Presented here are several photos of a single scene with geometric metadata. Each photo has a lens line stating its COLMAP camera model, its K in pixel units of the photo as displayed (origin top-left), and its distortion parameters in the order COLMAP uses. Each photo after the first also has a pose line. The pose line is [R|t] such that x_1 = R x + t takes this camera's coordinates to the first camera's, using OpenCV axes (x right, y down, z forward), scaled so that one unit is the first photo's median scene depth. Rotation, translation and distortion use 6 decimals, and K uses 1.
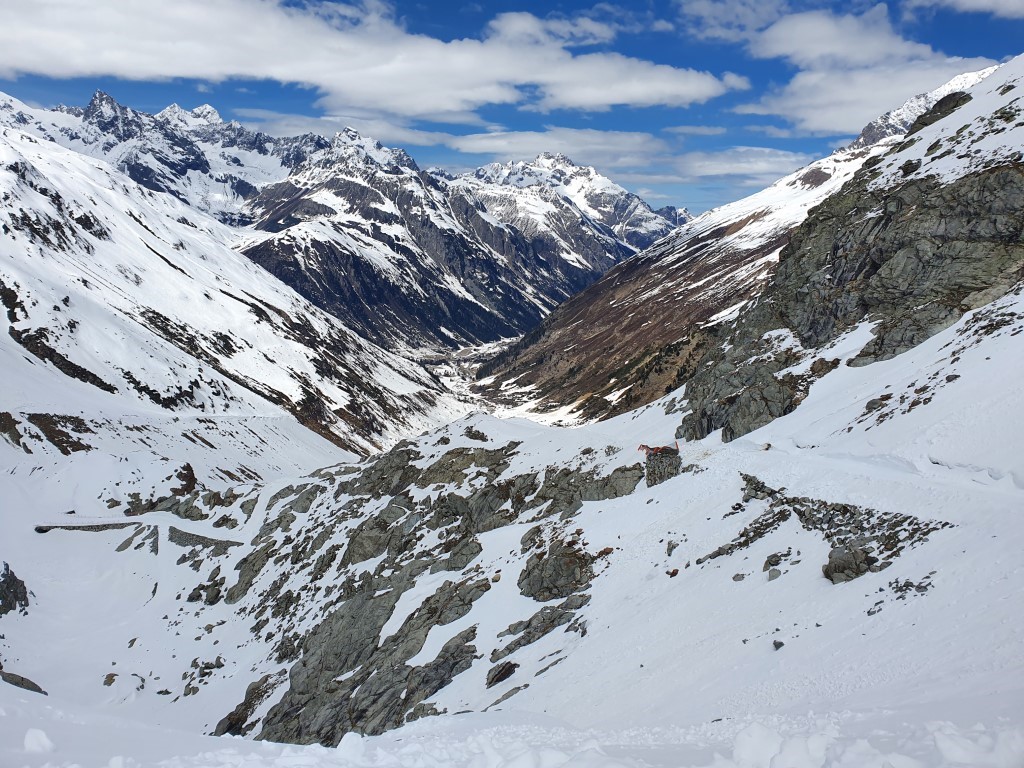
lens RADIAL K [[769.8, 0, 508.8], [0, 769.8, 388.8], [0, 0, 1]] dist [-0.006133, 0.009708]
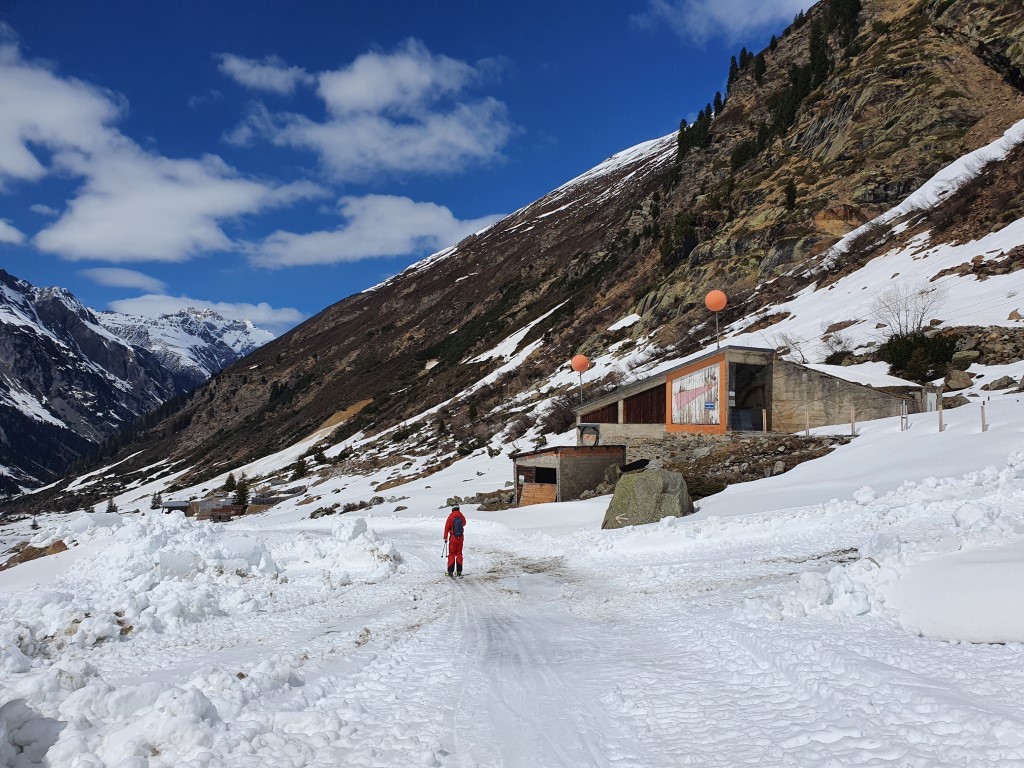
lens RADIAL K [[769.8, 0, 507.6], [0, 769.8, 385.7], [0, 0, 1]] dist [-0.006133, 0.009708]
pose [[0.905818, -0.012660, 0.423477, 0.012394], [0.124578, 0.963323, -0.237675, 0.035784], [-0.404936, 0.268047, 0.874172, 0.311246]]
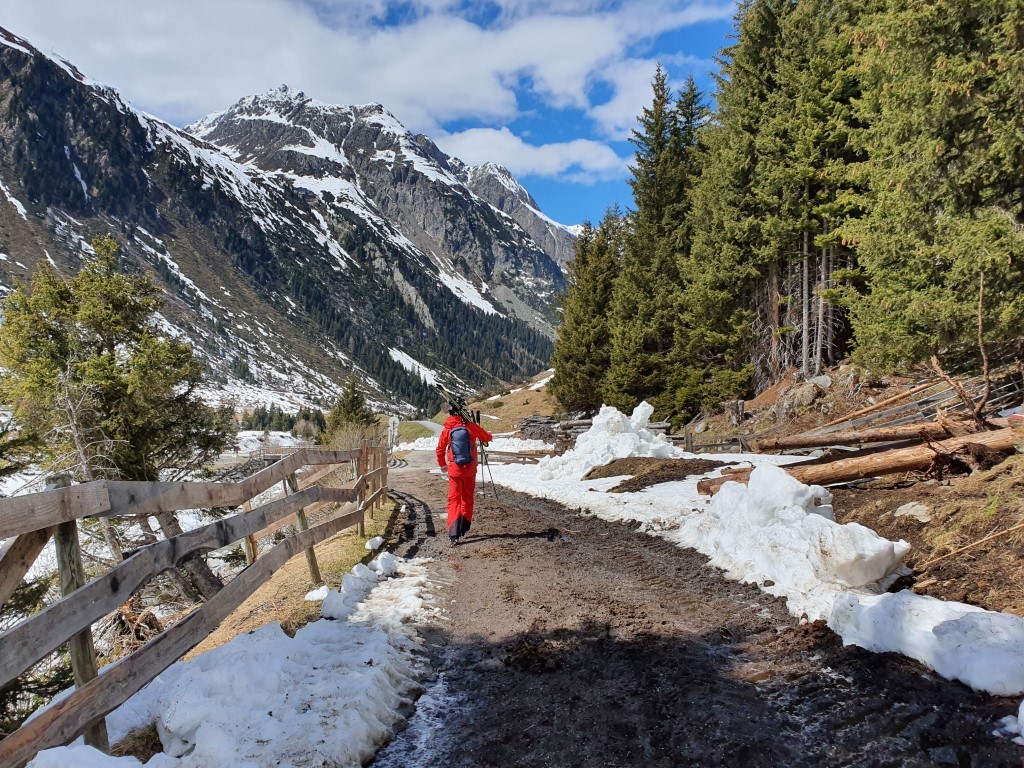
lens RADIAL K [[769.8, 0, 513.0], [0, 769.8, 386.7], [0, 0, 1]] dist [-0.006133, 0.009708]
pose [[0.998539, -0.018236, -0.050857, -0.026710], [0.007066, 0.977310, -0.211698, -0.008458], [0.053563, 0.211029, 0.976011, 0.609376]]
